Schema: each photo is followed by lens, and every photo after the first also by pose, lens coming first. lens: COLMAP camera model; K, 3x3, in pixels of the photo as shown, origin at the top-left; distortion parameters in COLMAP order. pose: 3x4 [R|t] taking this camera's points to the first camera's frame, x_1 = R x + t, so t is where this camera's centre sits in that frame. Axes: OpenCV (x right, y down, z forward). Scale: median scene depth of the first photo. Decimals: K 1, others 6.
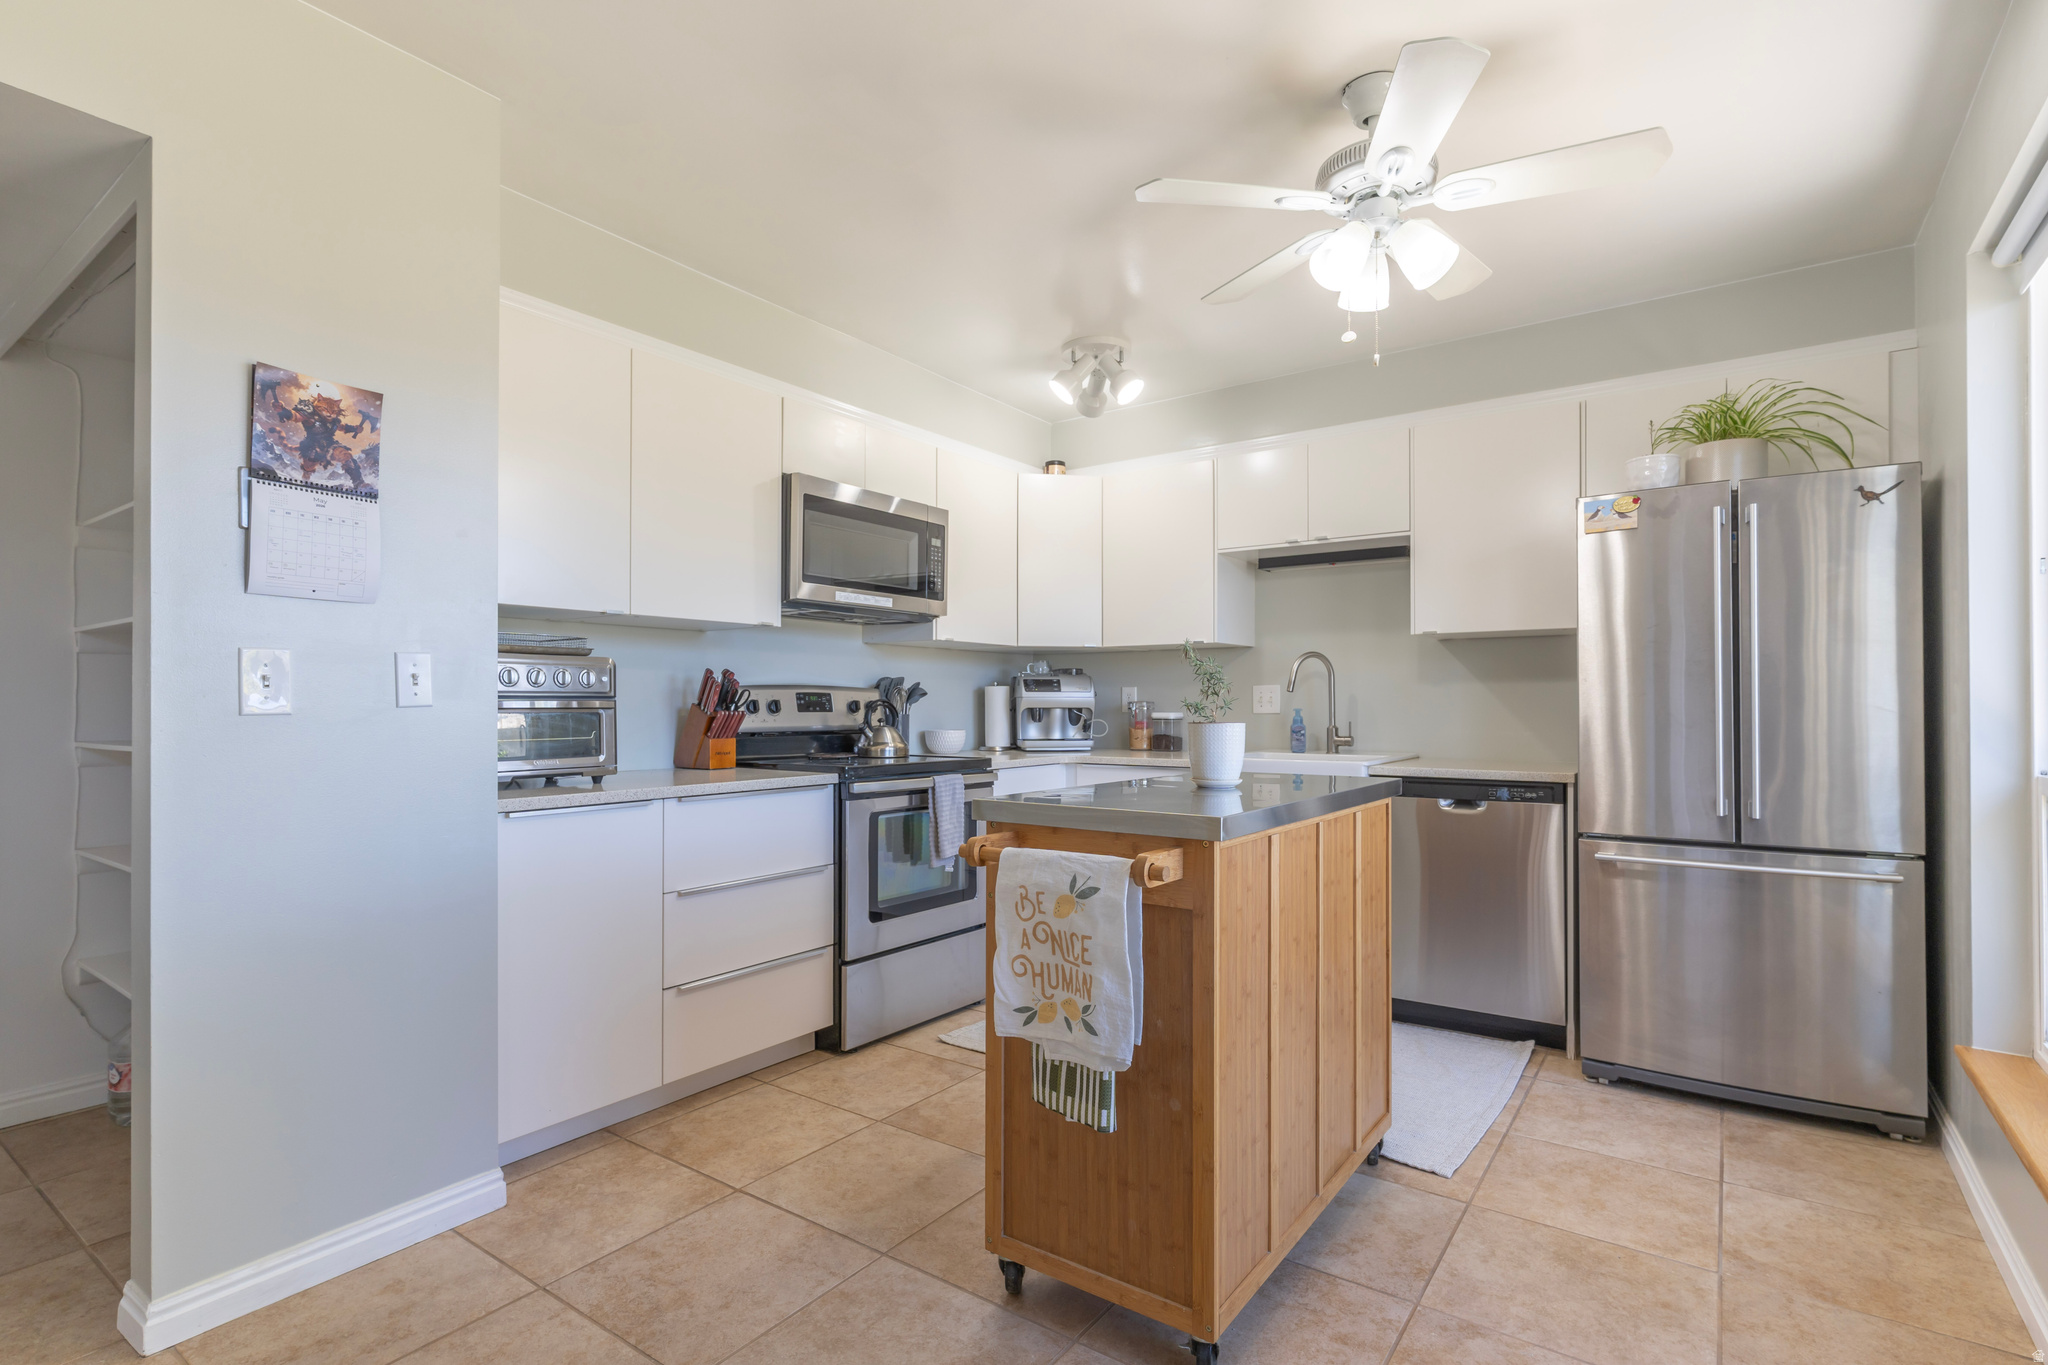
lens RADIAL K [[976.0, 0, 1039.4], [0, 976.0, 713.9], [0, 0, 1]] dist [0.002793, 0.000259]
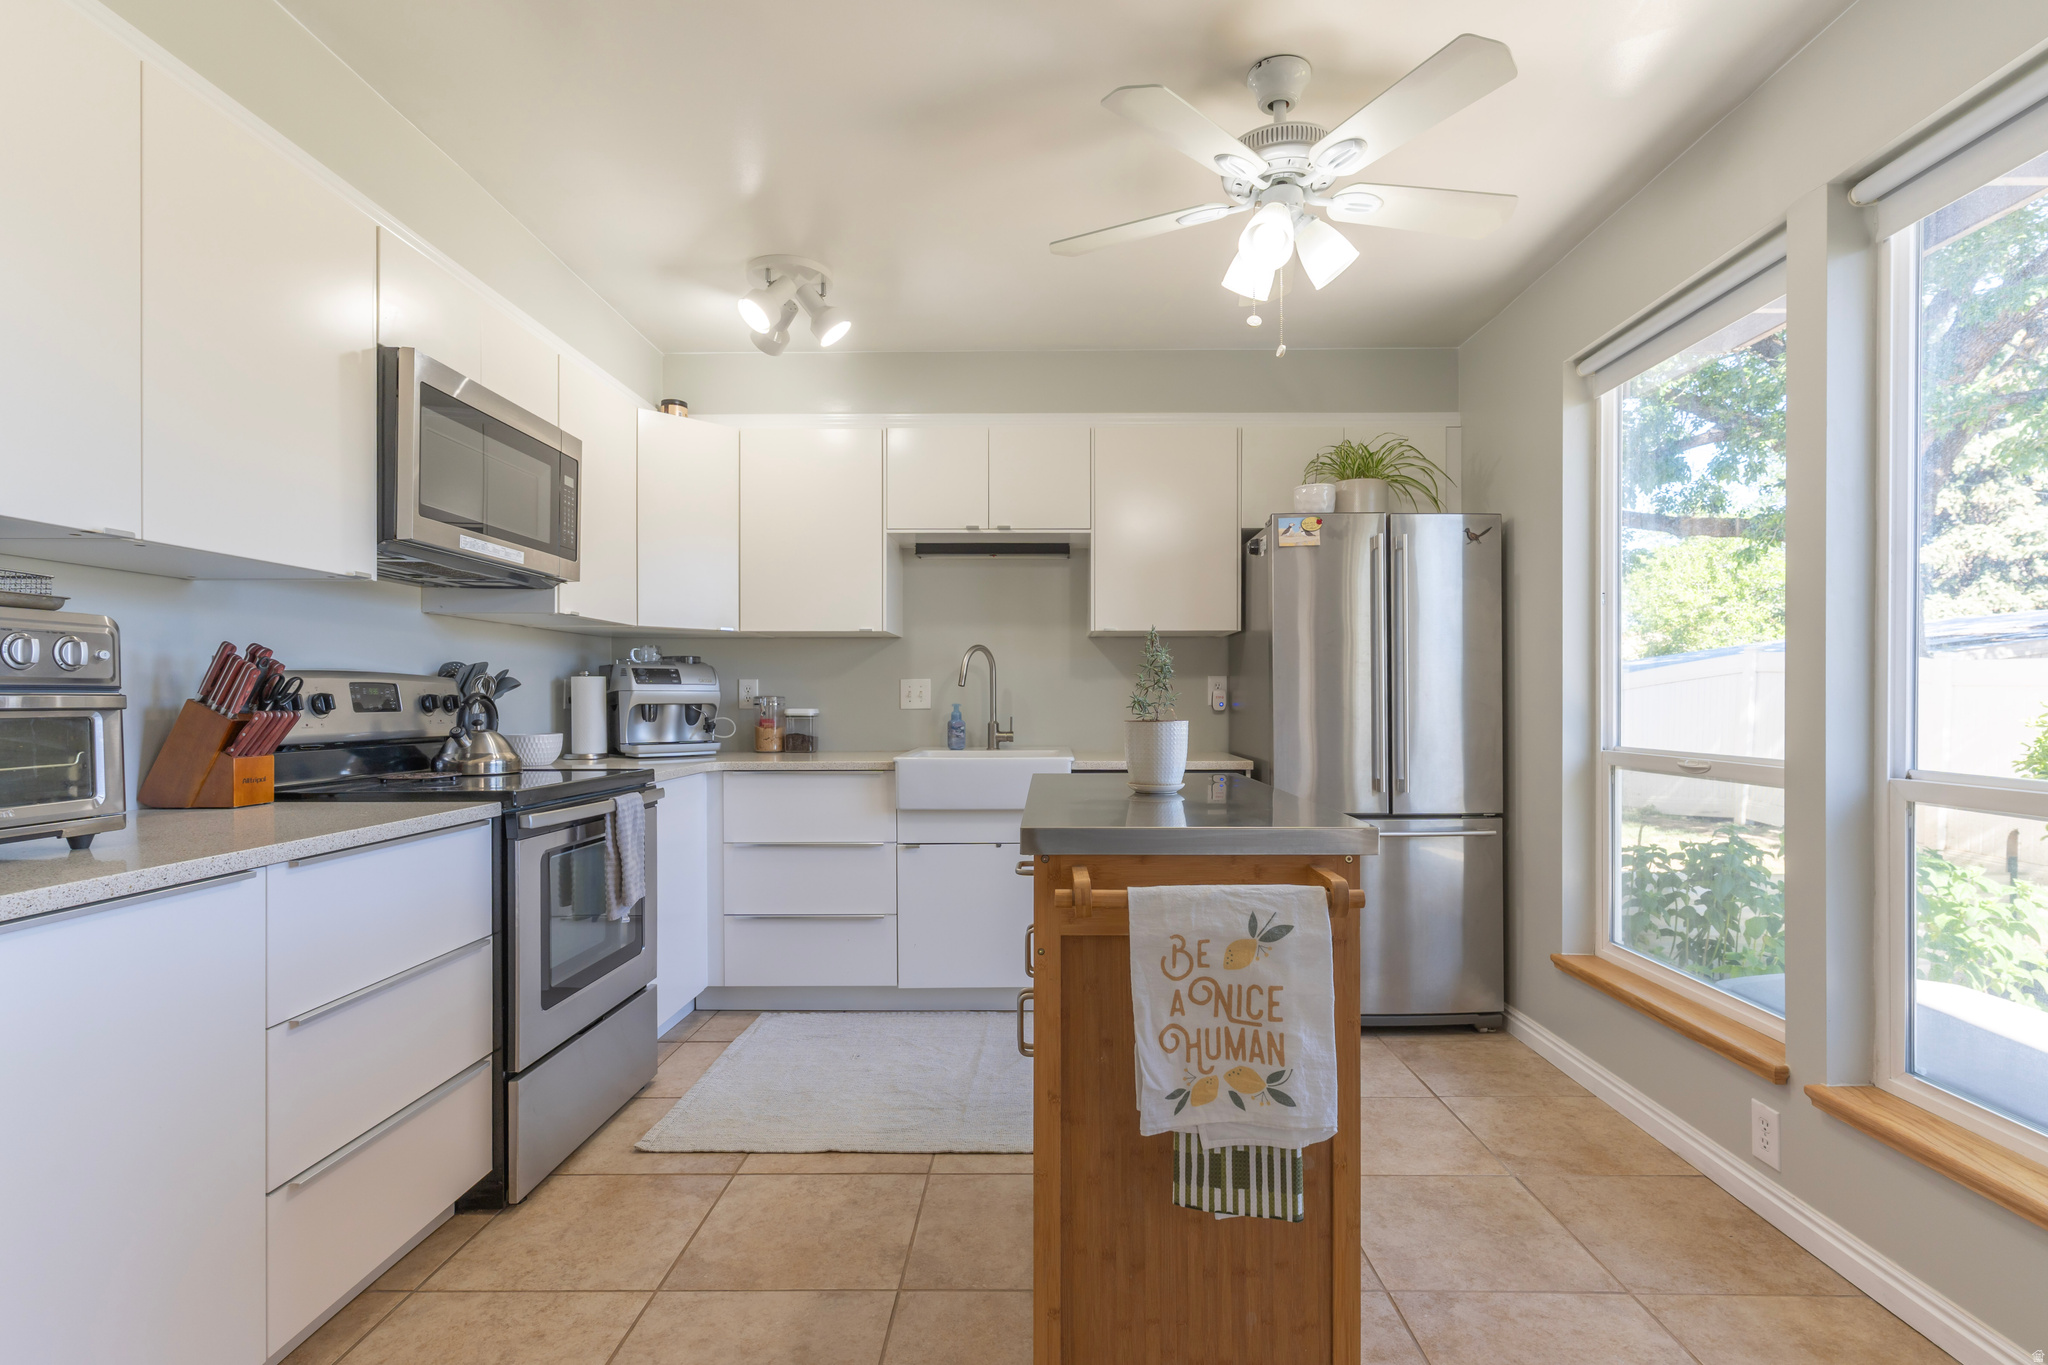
lens RADIAL K [[976.0, 0, 1039.4], [0, 976.0, 713.9], [0, 0, 1]] dist [0.002793, 0.000259]
pose [[0.819259, -0.010052, 0.573336, -0.286509], [0.006474, 0.999945, 0.008281, -0.003588], [-0.573387, -0.003073, 0.819279, 0.222946]]
